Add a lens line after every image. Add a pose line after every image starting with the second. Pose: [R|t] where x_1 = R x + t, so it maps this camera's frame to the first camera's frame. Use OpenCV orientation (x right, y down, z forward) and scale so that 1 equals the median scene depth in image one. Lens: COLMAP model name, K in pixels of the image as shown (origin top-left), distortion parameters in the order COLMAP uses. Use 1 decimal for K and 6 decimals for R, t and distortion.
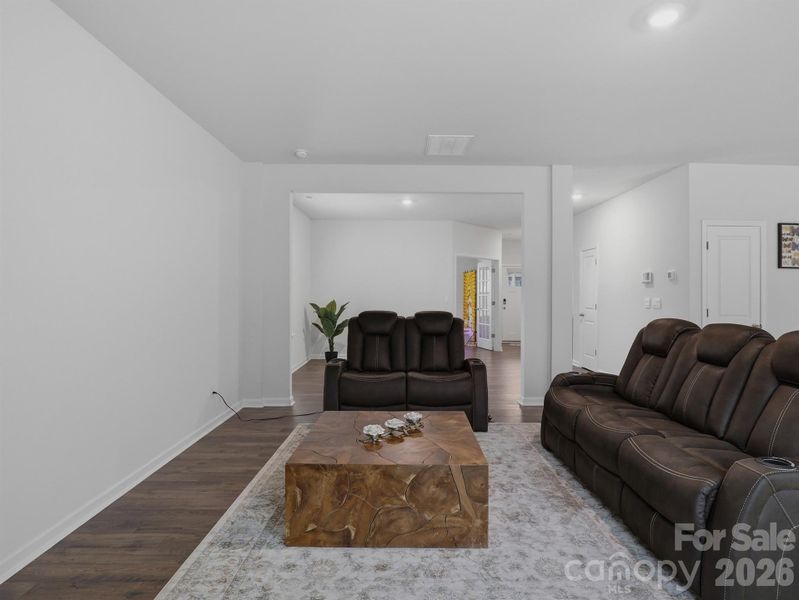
lens RADIAL K [[423.0, 0, 385.7], [0, 423.0, 292.3], [0, 0, 1]] dist [-0.017783, 0.004270]
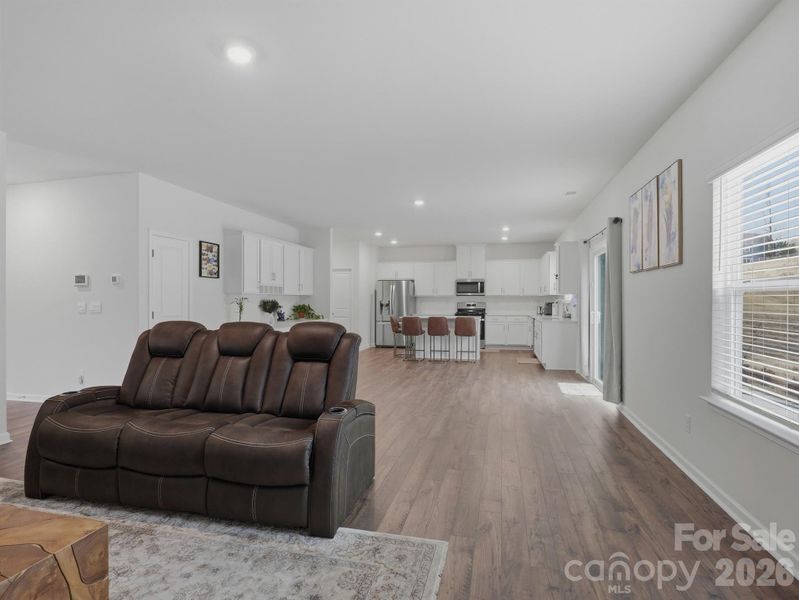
lens RADIAL K [[423.0, 0, 395.6], [0, 423.0, 298.2], [0, 0, 1]] dist [-0.017783, 0.004270]
pose [[0.260675, -0.006885, 0.965402, -0.223424], [0.000227, 0.999975, 0.007071, -0.004688], [-0.965427, -0.001624, 0.260670, 0.187066]]
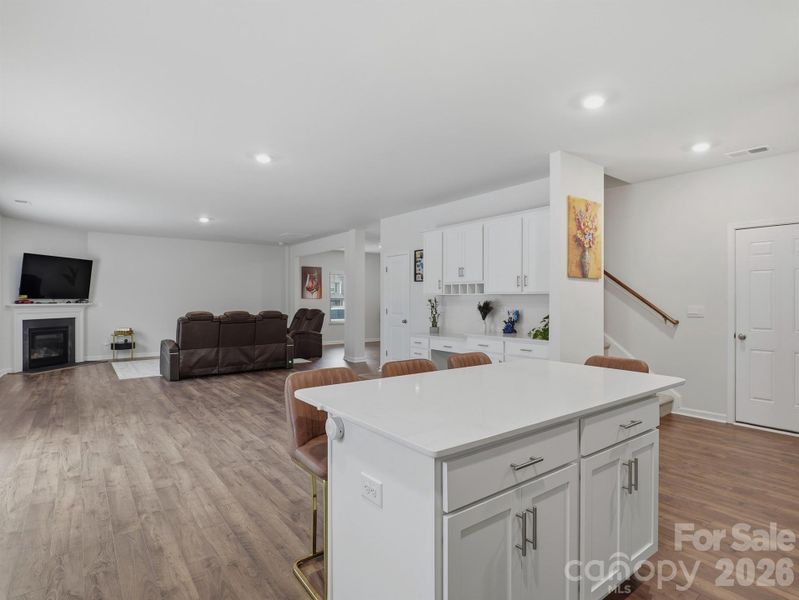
lens RADIAL K [[423.0, 0, 419.4], [0, 423.0, 300.5], [0, 0, 1]] dist [-0.017783, 0.004270]
pose [[0.616108, -0.006729, -0.787633, 3.786079], [0.005805, 0.999975, -0.004002, 0.026747], [0.787640, -0.002106, 0.616132, 0.169306]]
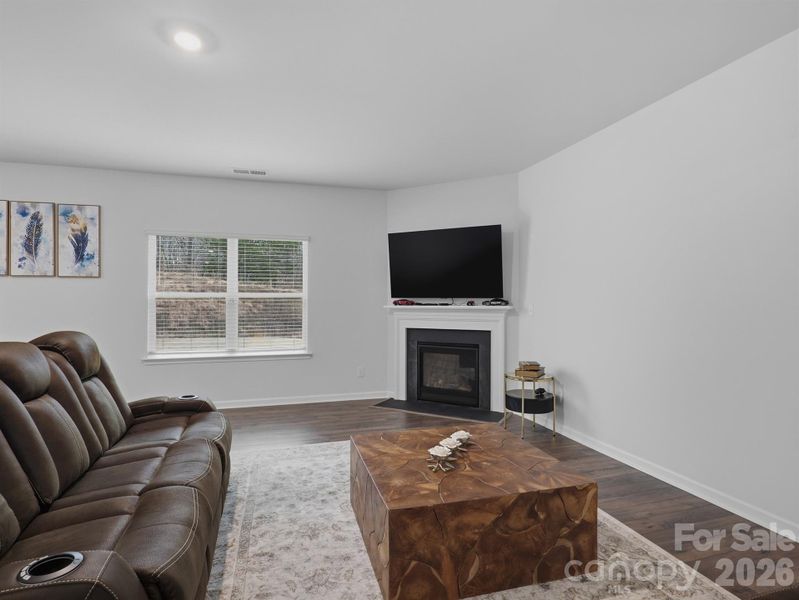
lens RADIAL K [[423.0, 0, 401.7], [0, 423.0, 297.9], [0, 0, 1]] dist [-0.017783, 0.004270]
pose [[-0.962156, -0.008696, -0.272361, 0.406265], [-0.007319, 0.999955, -0.006069, 0.000072], [0.272402, -0.003846, -0.962176, 1.778059]]
